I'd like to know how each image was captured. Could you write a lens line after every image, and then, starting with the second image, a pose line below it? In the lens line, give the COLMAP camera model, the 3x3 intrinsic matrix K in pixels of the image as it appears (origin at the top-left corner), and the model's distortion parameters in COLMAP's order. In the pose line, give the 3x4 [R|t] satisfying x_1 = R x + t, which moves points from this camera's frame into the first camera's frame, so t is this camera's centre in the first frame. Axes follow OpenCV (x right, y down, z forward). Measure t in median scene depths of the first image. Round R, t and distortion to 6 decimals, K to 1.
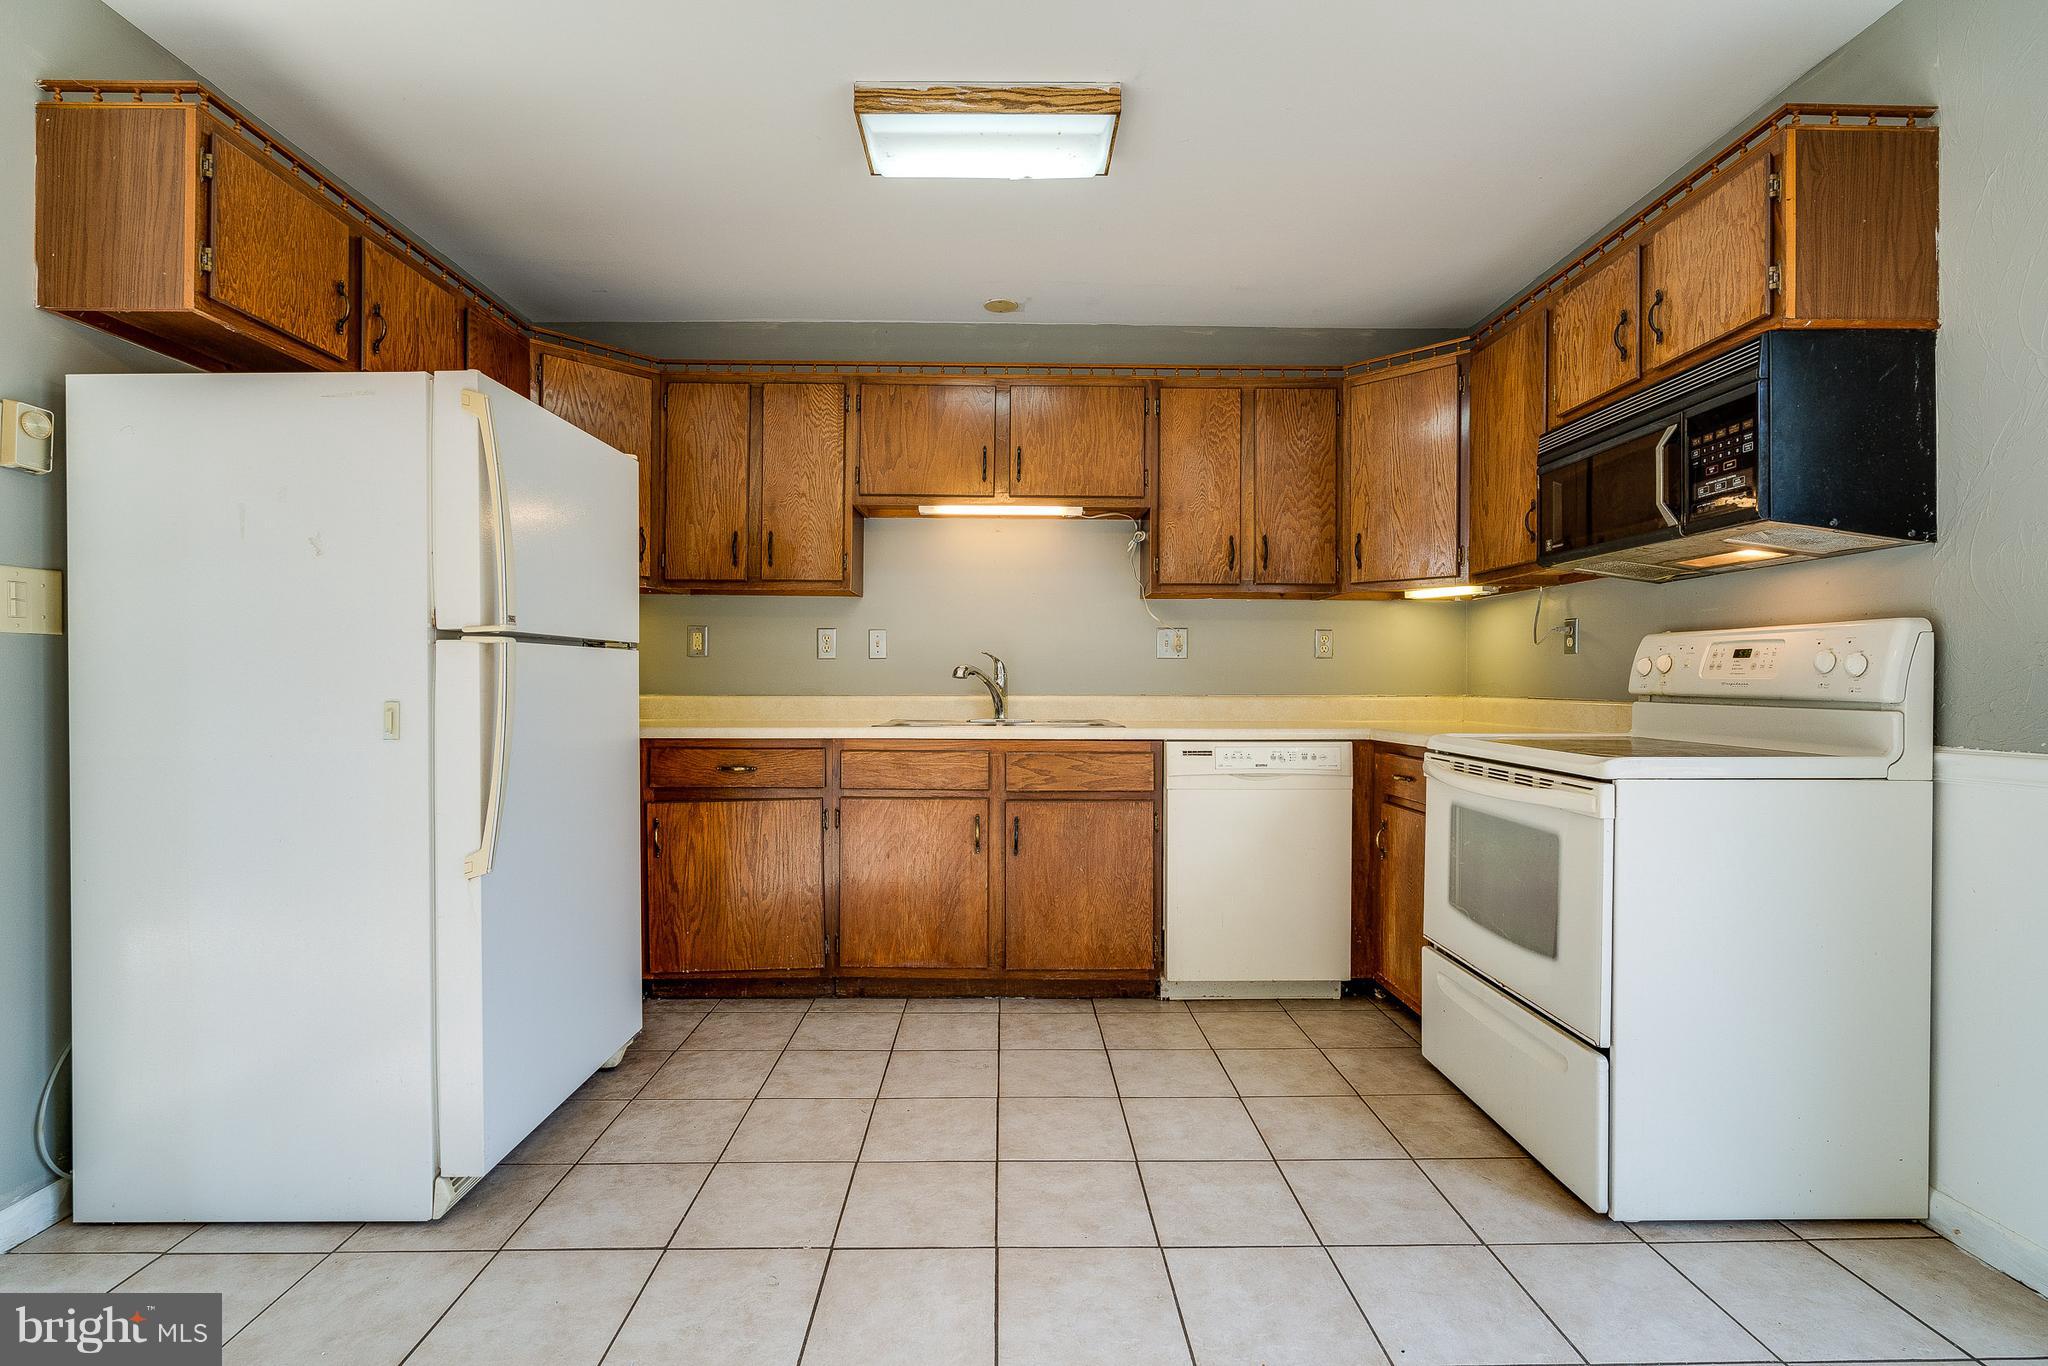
lens RADIAL K [[943.7, 0, 1020.0], [0, 943.7, 681.8], [0, 0, 1]] dist [-0.003451, 0.001061]
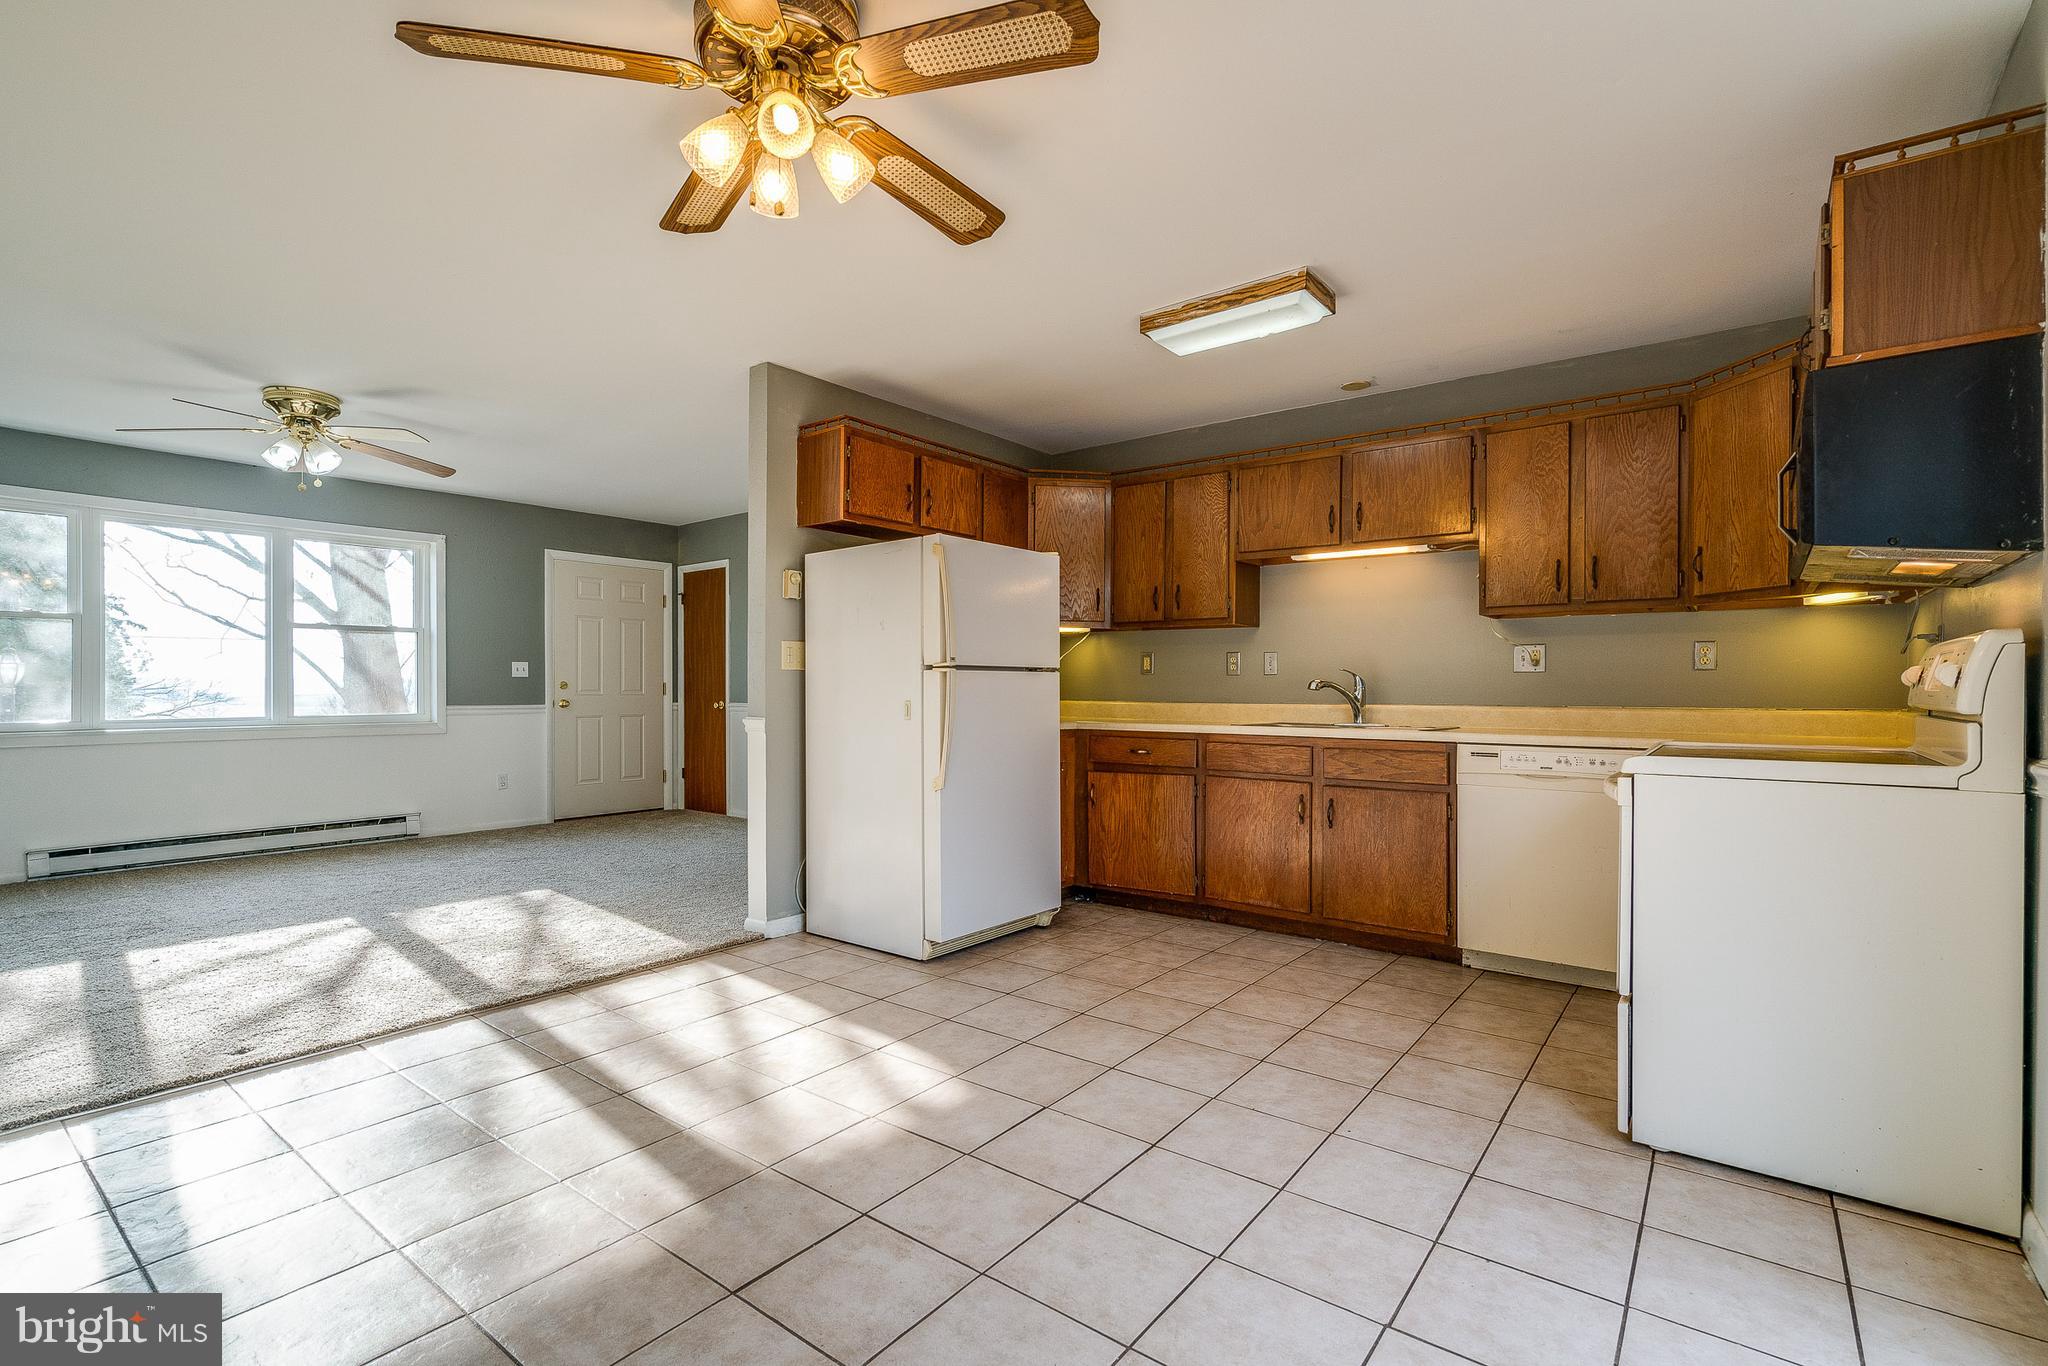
lens RADIAL K [[937.8, 0, 1029.0], [0, 937.8, 694.2], [0, 0, 1]] dist [-0.003836, 0.000276]
pose [[0.787057, 0.003536, -0.616870, 0.501409], [-0.003436, 0.999993, 0.001349, 0.001926], [0.616871, 0.001058, 0.787064, -0.275362]]
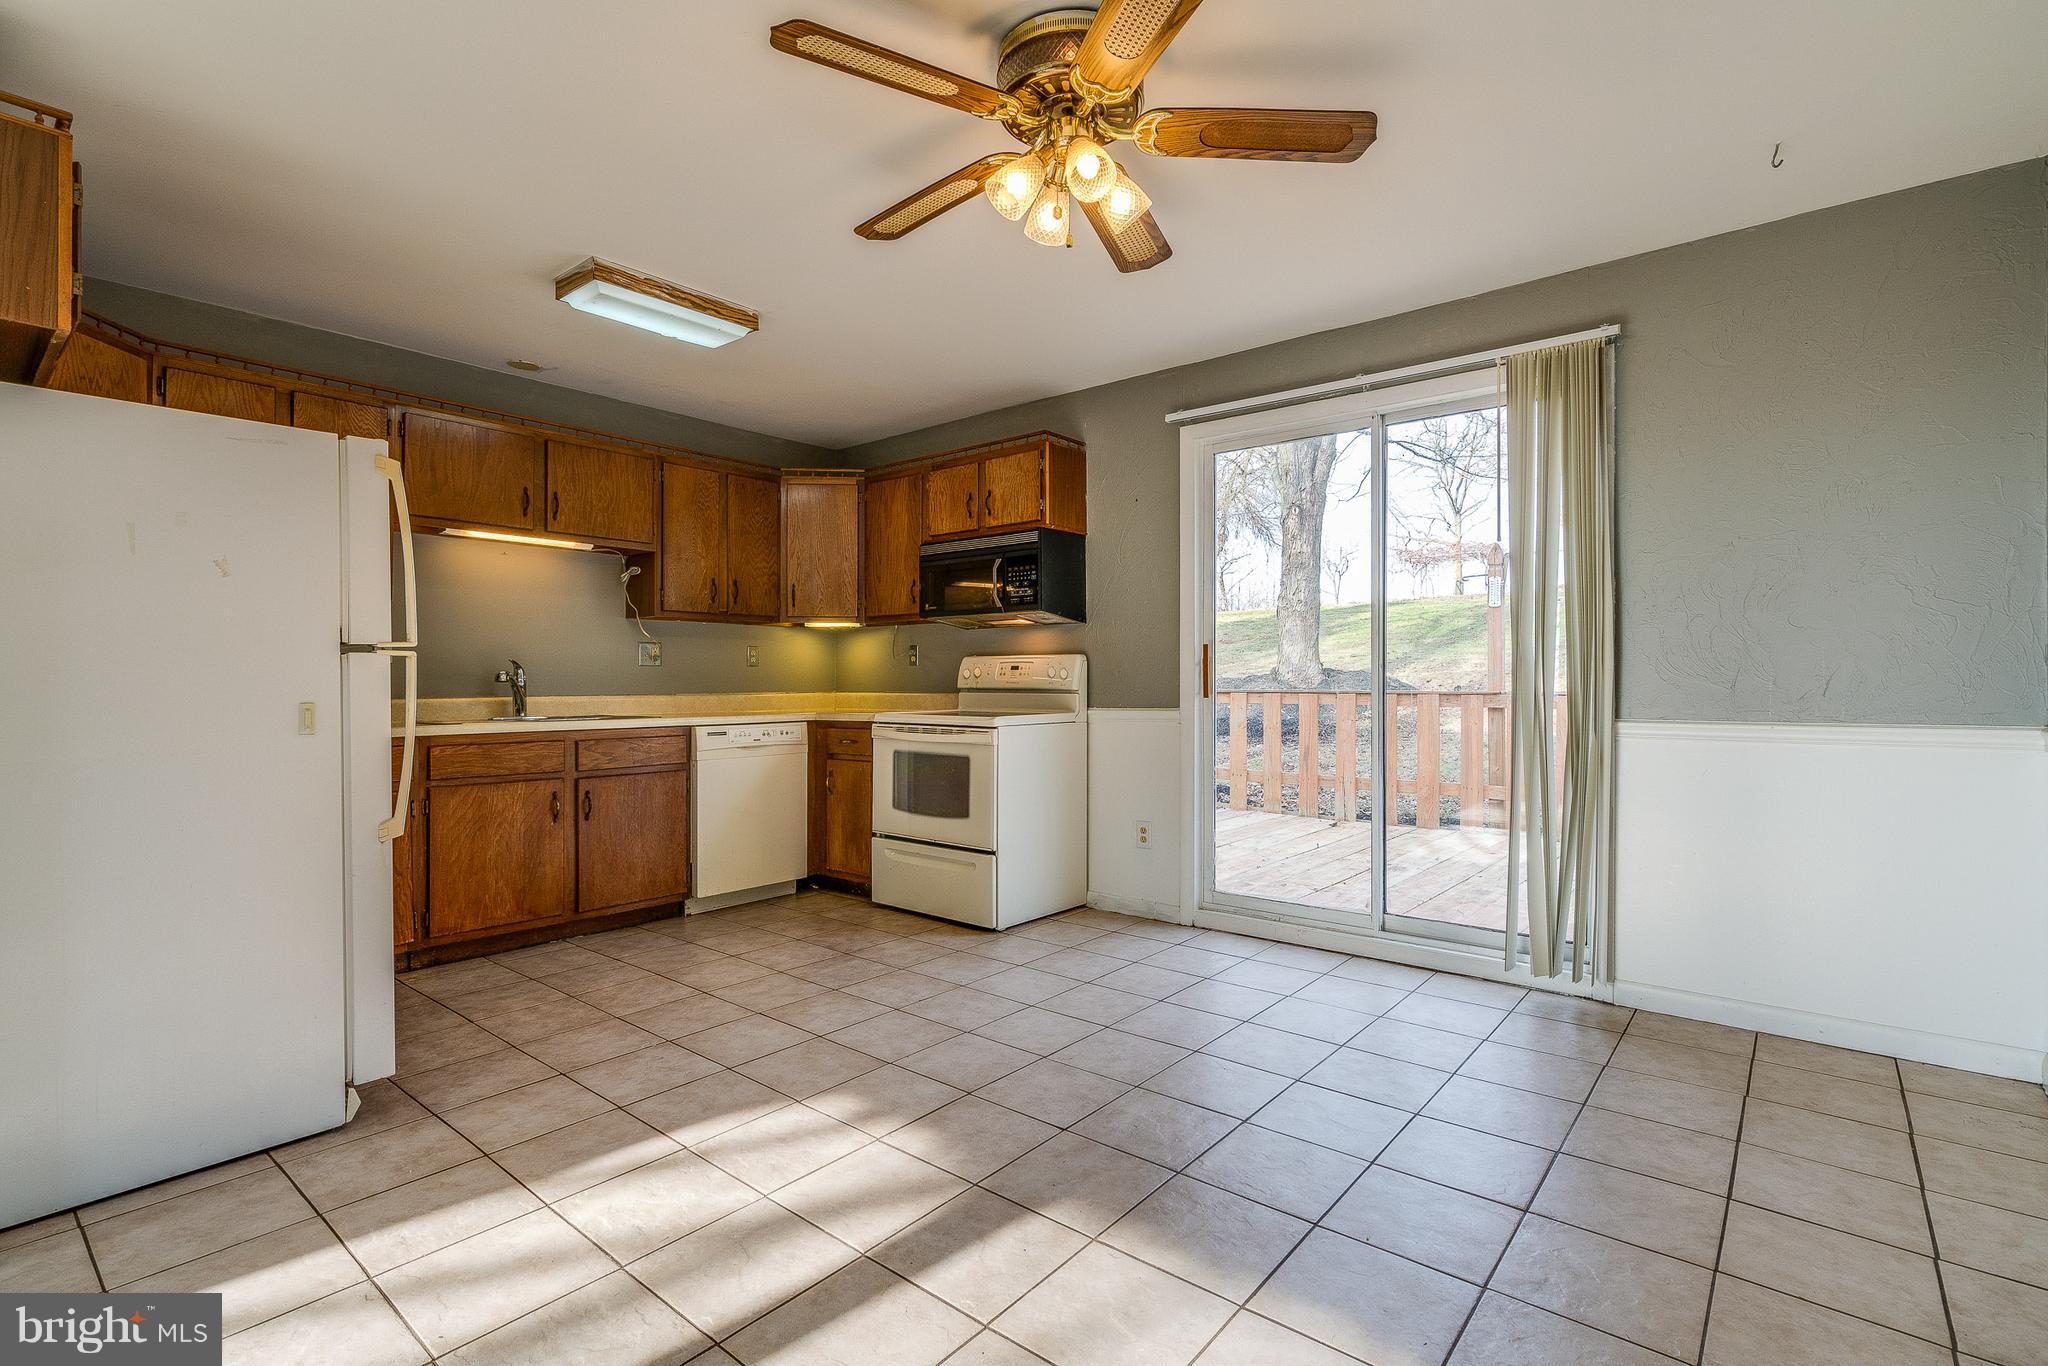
lens RADIAL K [[930.9, 0, 1051.7], [0, 930.9, 683.8], [0, 0, 1]] dist [-0.000105, 0.000391]
pose [[0.643709, -0.006361, 0.765244, -0.614575], [0.006223, 0.999976, 0.003078, -0.000678], [-0.765245, 0.002781, 0.643733, -0.315765]]
